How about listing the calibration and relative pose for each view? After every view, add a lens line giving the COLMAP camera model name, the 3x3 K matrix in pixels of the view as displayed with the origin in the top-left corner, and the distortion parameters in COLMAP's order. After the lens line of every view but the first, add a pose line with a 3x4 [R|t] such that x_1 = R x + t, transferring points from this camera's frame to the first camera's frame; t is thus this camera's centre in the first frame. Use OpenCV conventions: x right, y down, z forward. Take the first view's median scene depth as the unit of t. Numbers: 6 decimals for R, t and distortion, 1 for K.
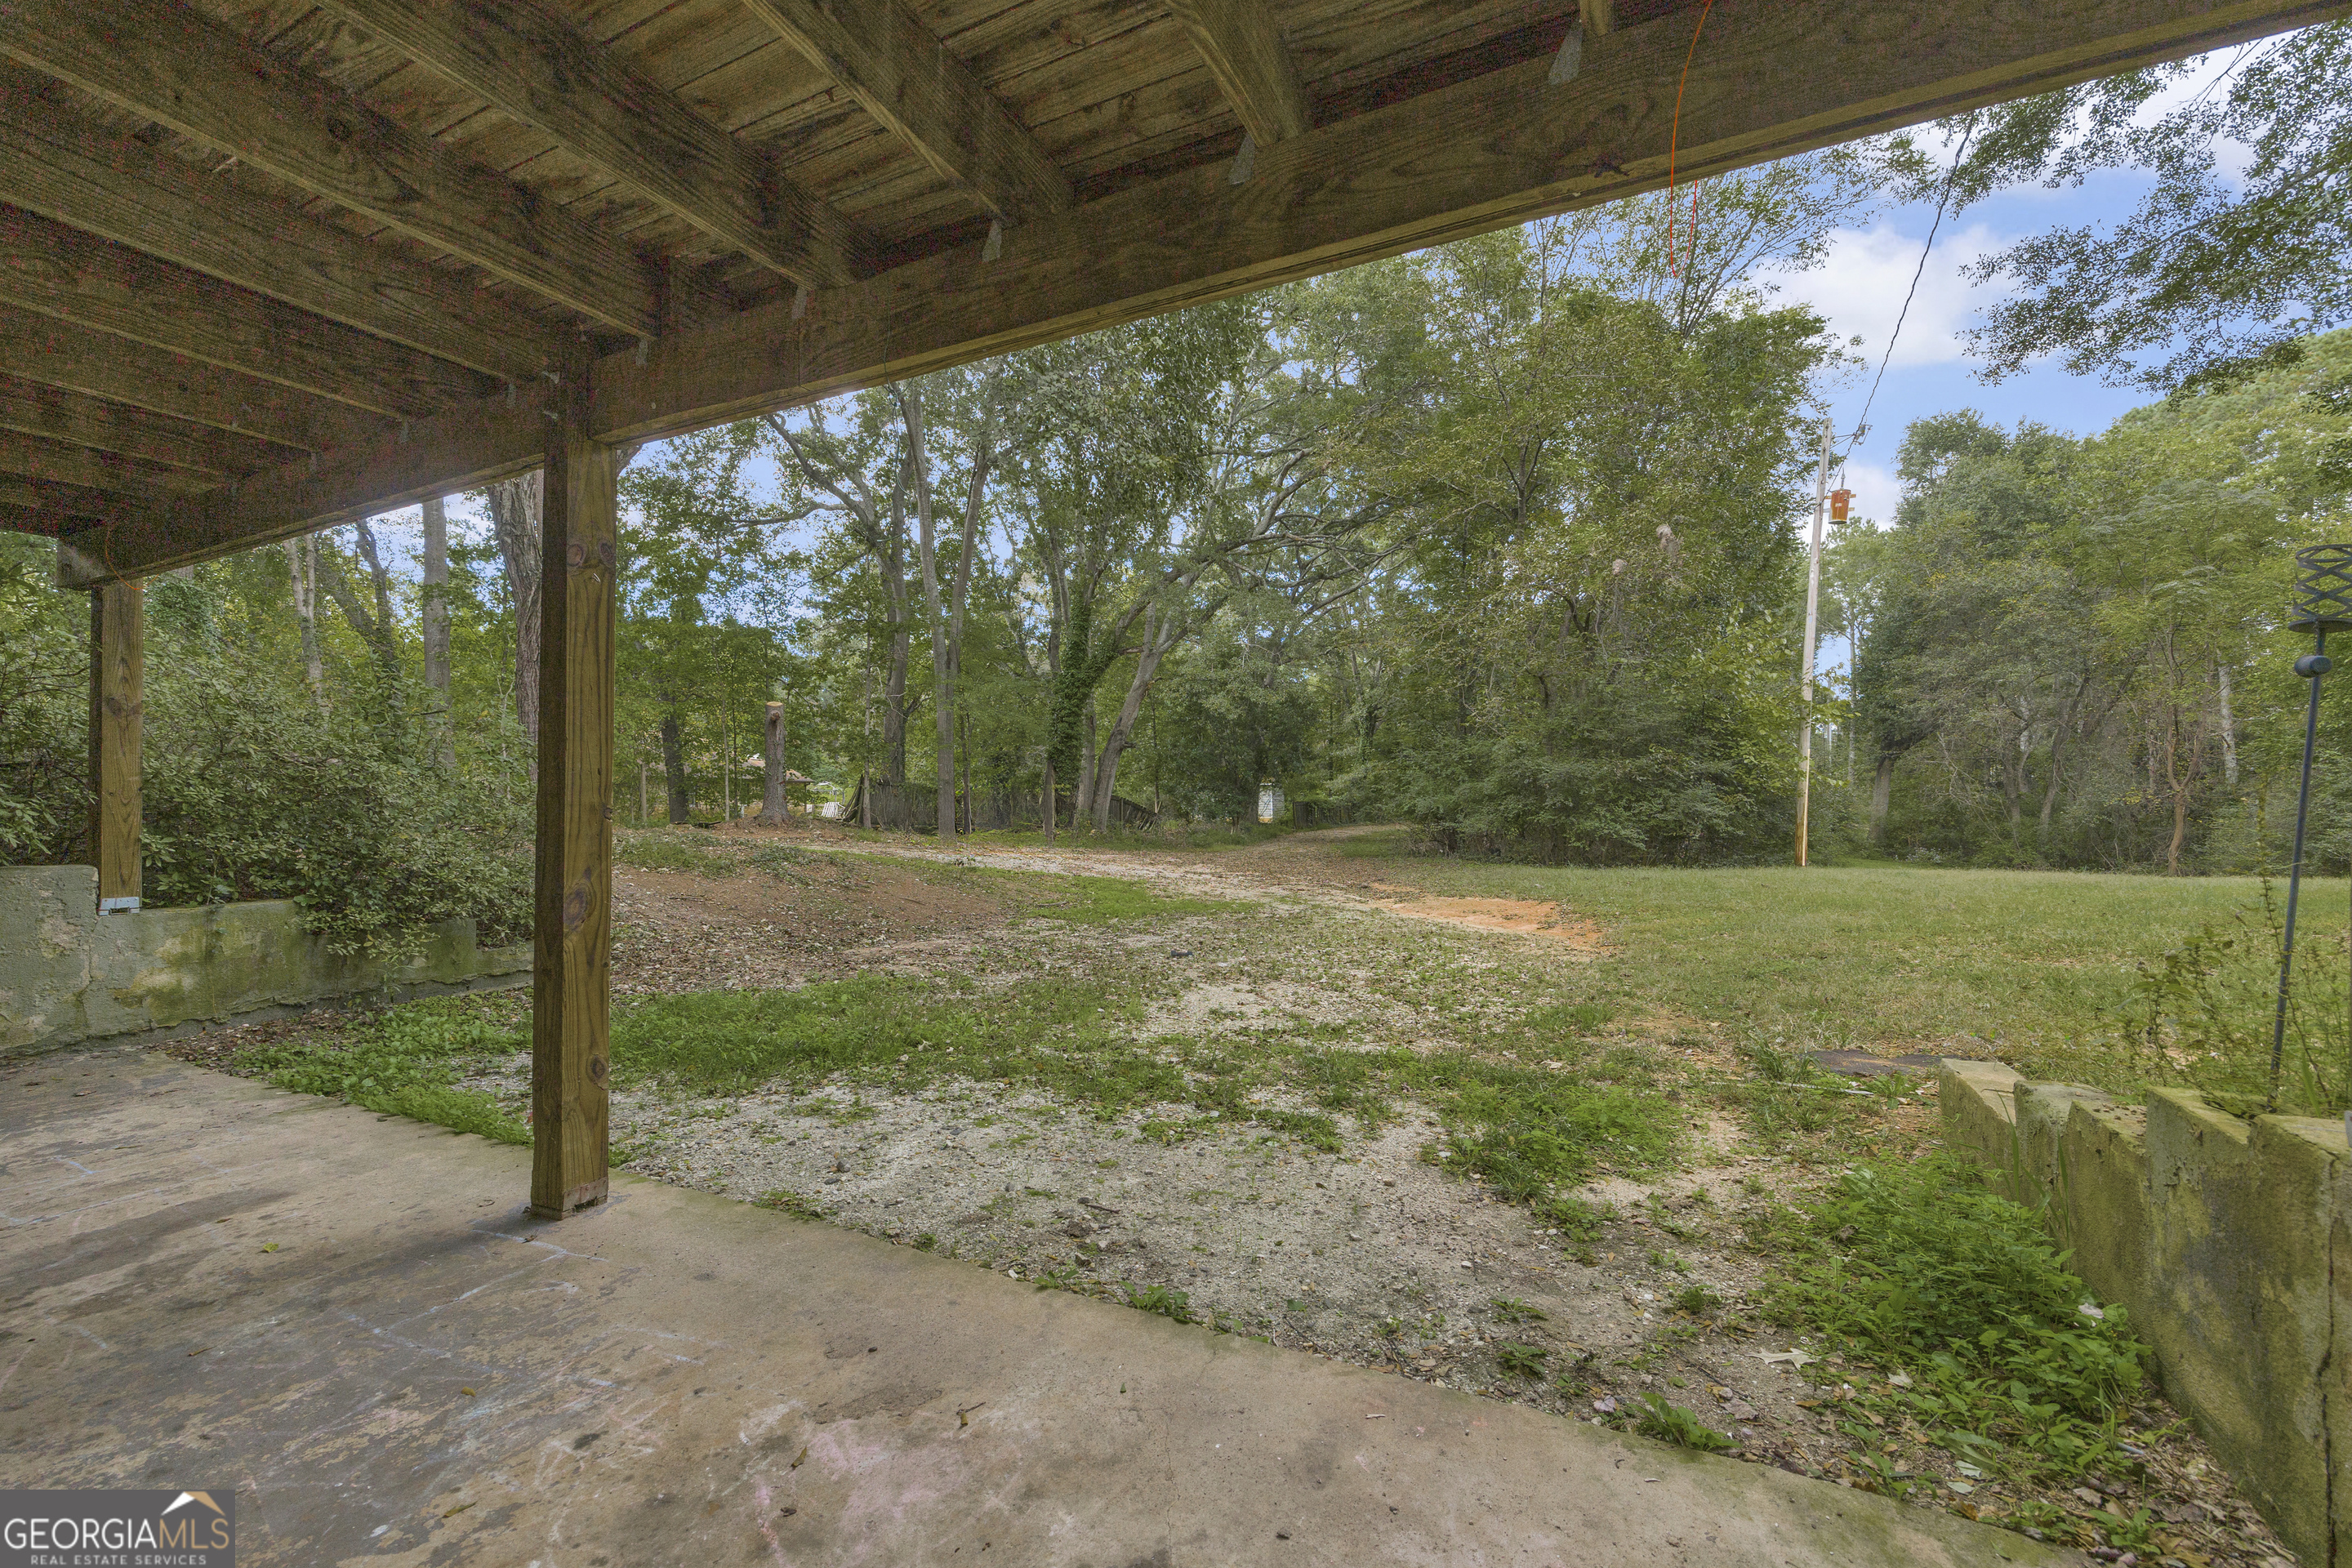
lens RADIAL K [[963.2, 0, 1190.9], [0, 963.2, 783.1], [0, 0, 1]] dist [-0.003004, 0.000512]
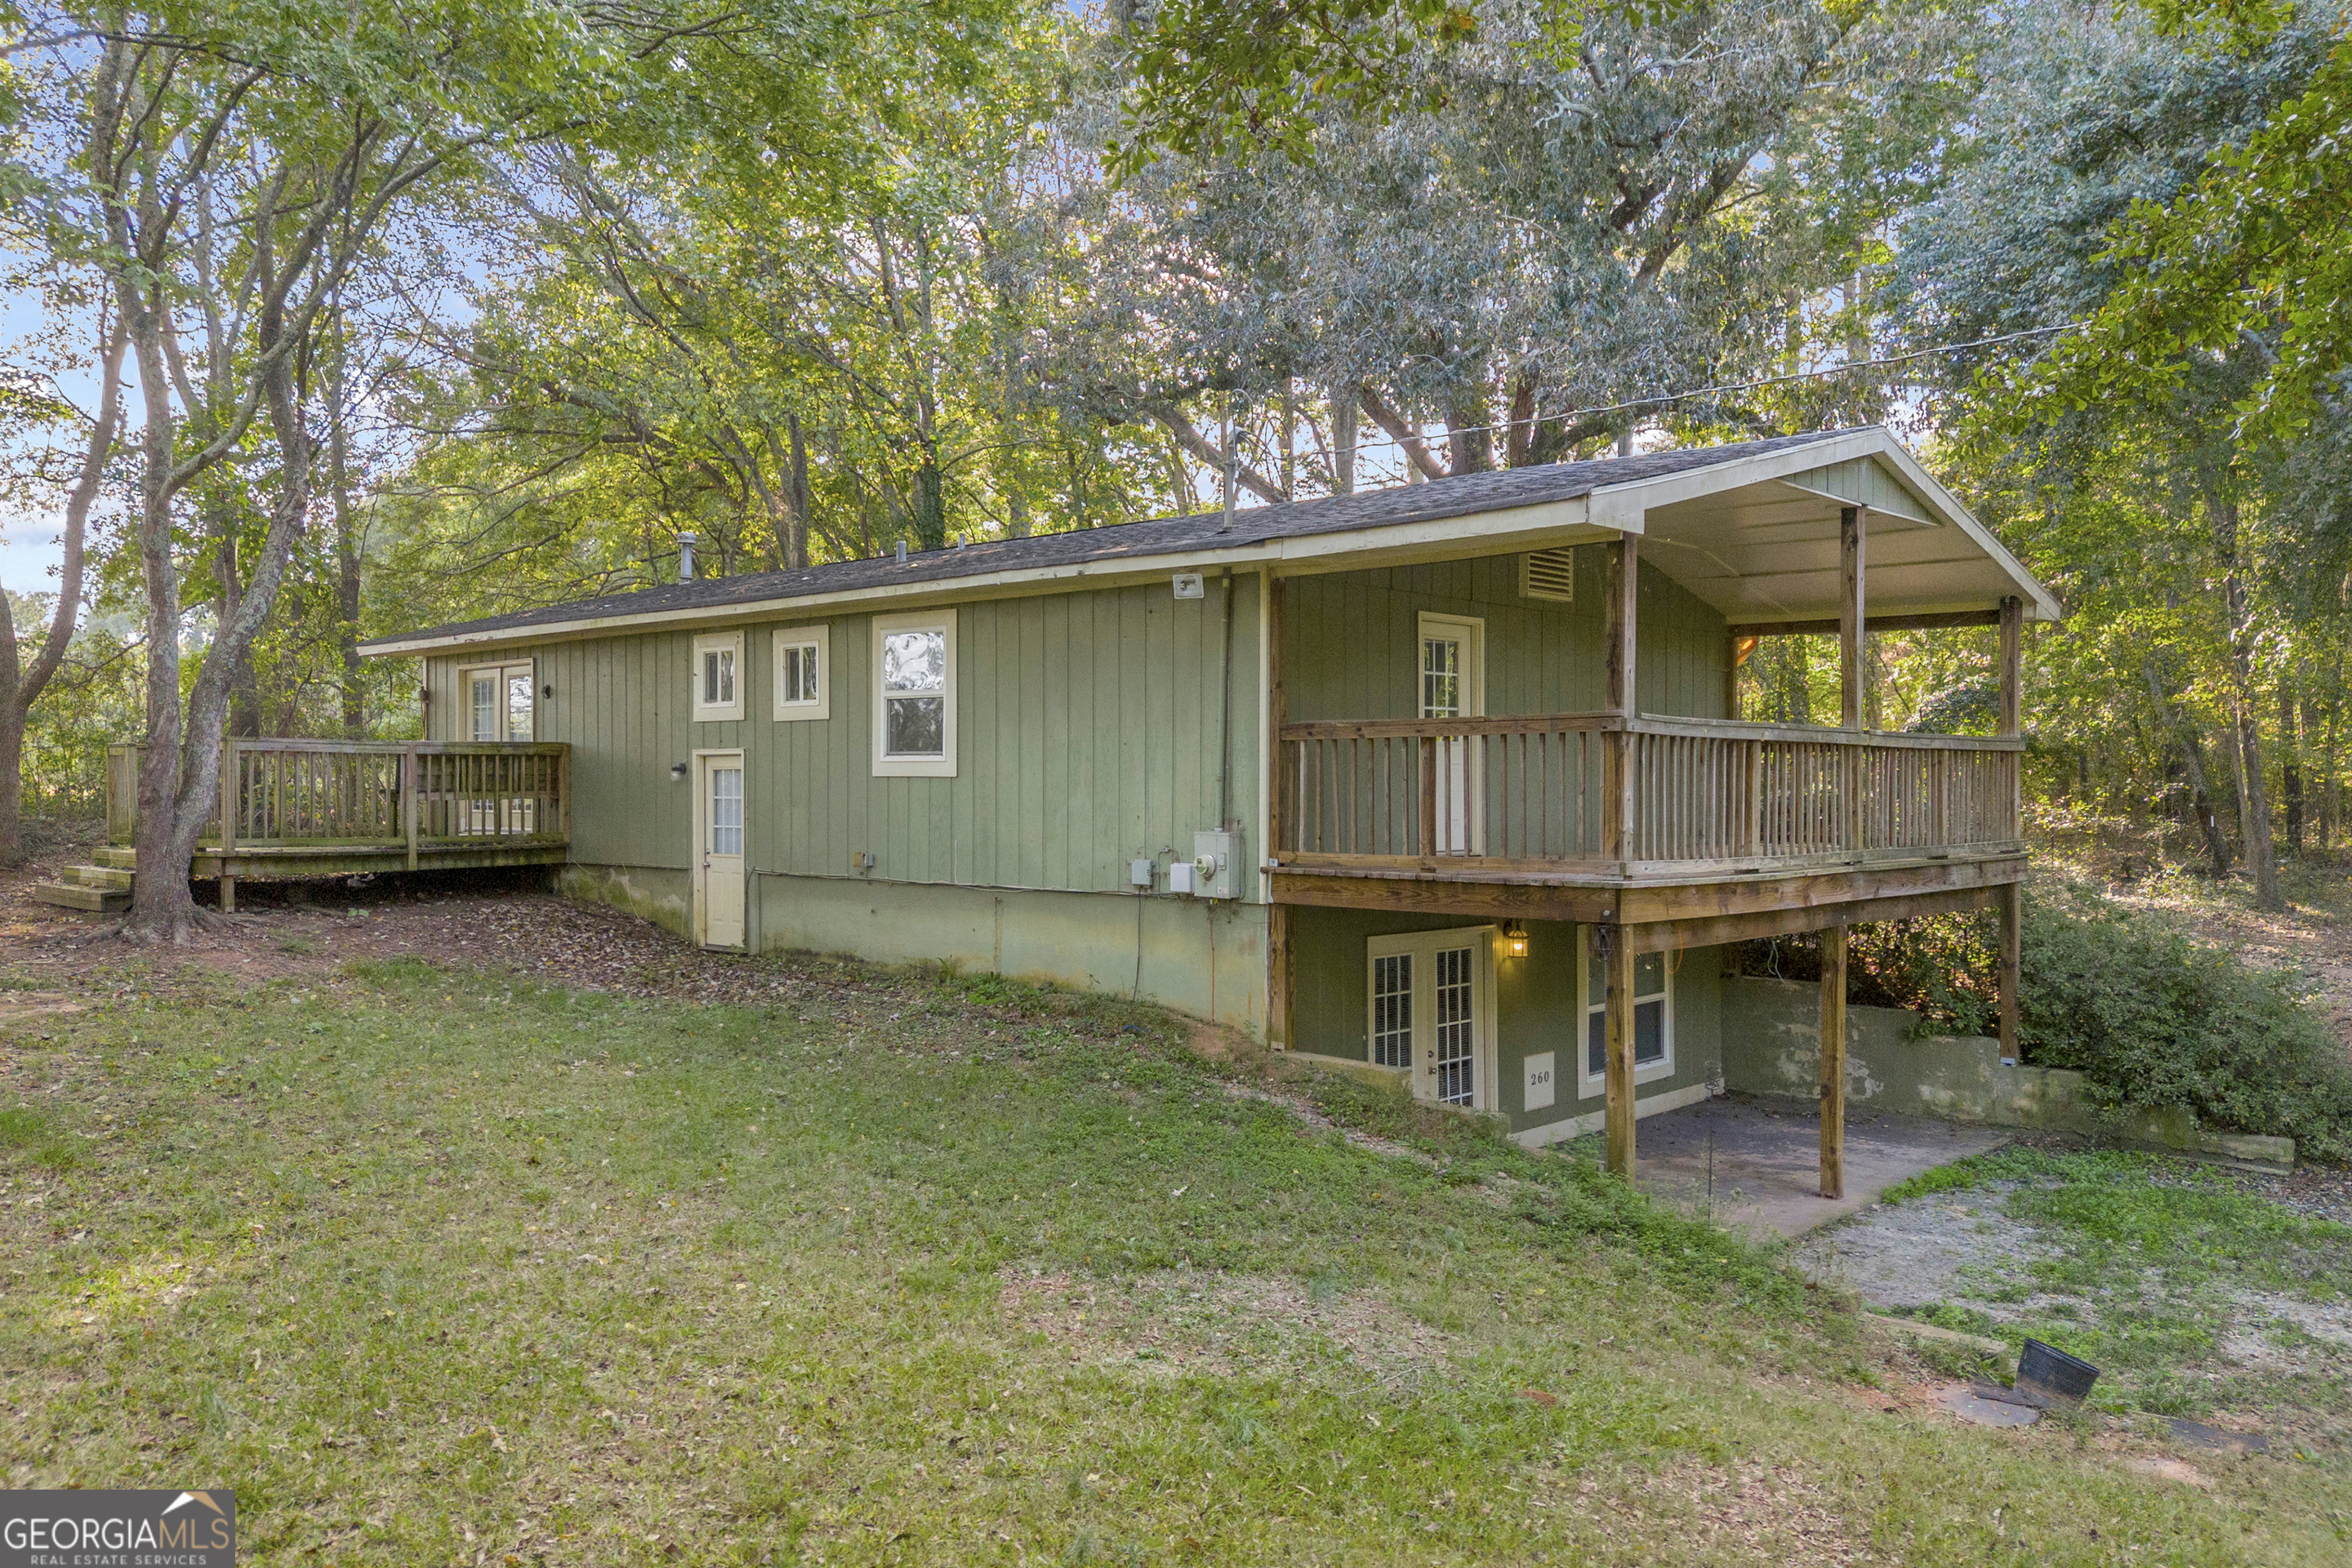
lens RADIAL K [[1878.7, 0, 1201.5], [0, 1878.7, 791.8], [0, 0, 1]] dist [0.016441, -0.006568]
pose [[-0.272082, 0.016678, -0.962129, 3.776838], [0.007942, 0.999855, 0.015086, -0.616910], [0.962241, -0.003536, -0.272175, 0.544787]]
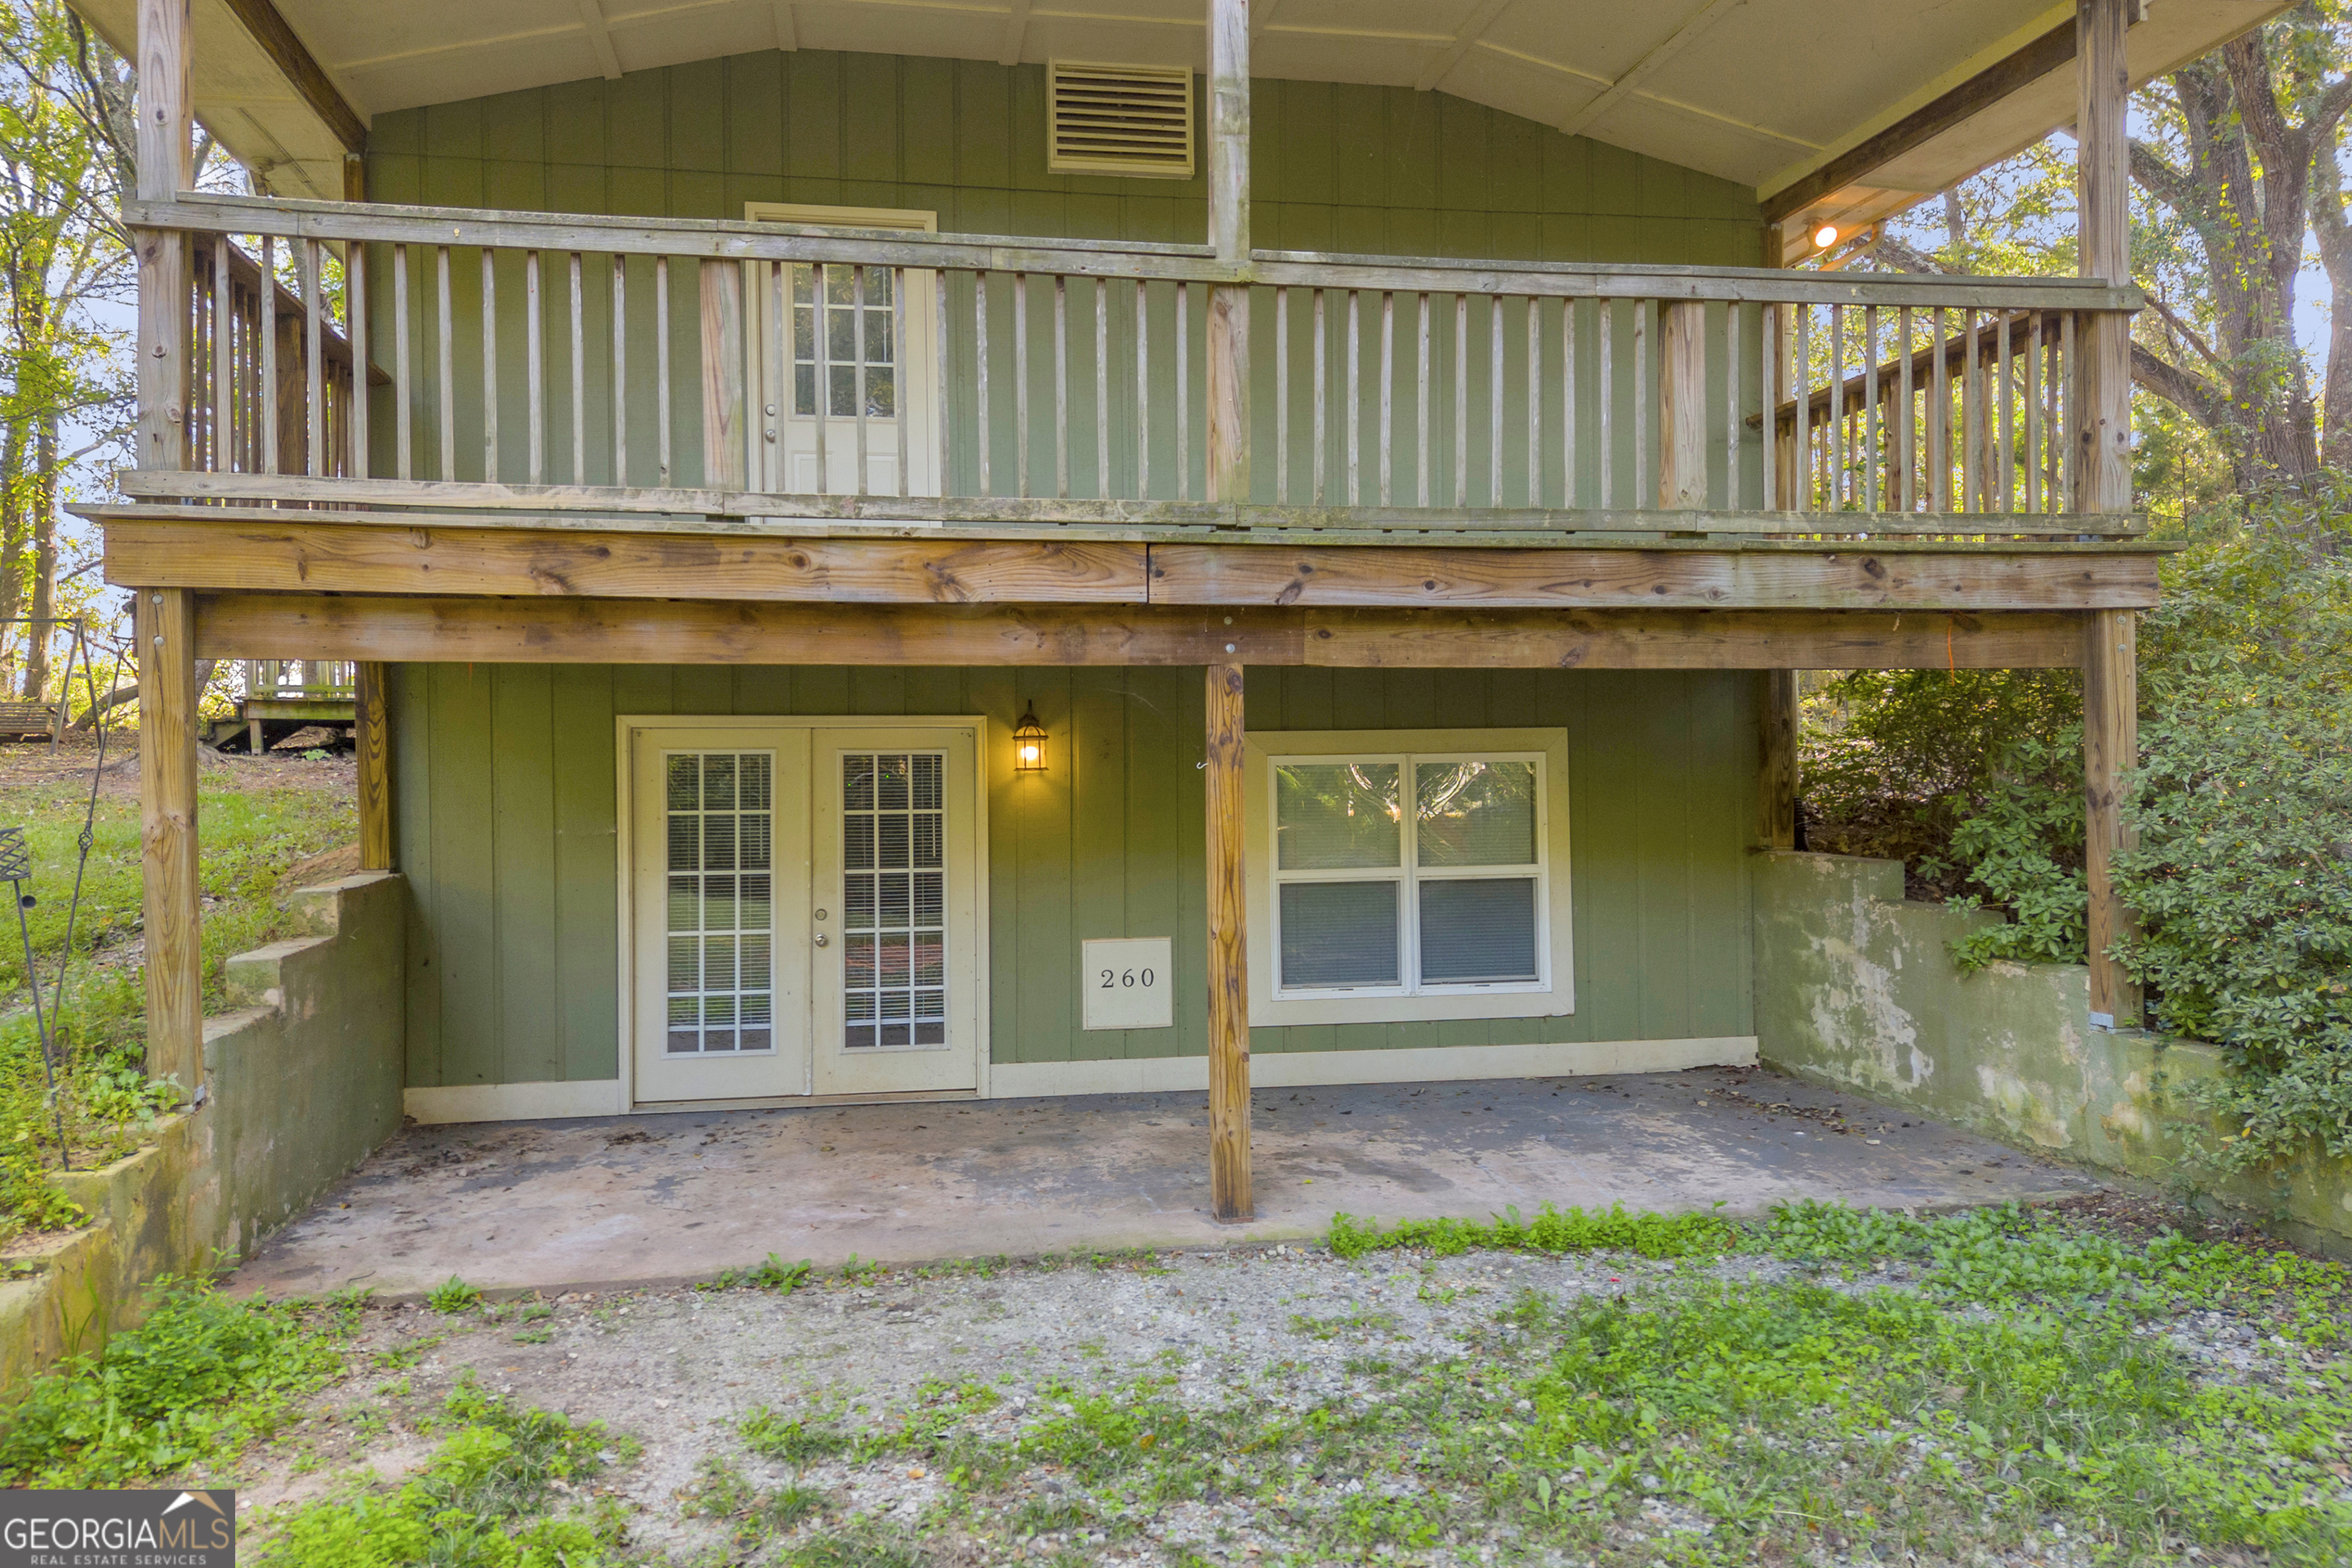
lens RADIAL K [[1878.7, 0, 1169.6], [0, 1878.7, 776.0], [0, 0, 1]] dist [0.016441, -0.006568]
pose [[-0.822790, 0.017477, -0.568077, 0.694937], [0.022082, 0.999755, -0.001226, -0.140857], [0.567917, -0.013553, -0.822975, 2.347269]]
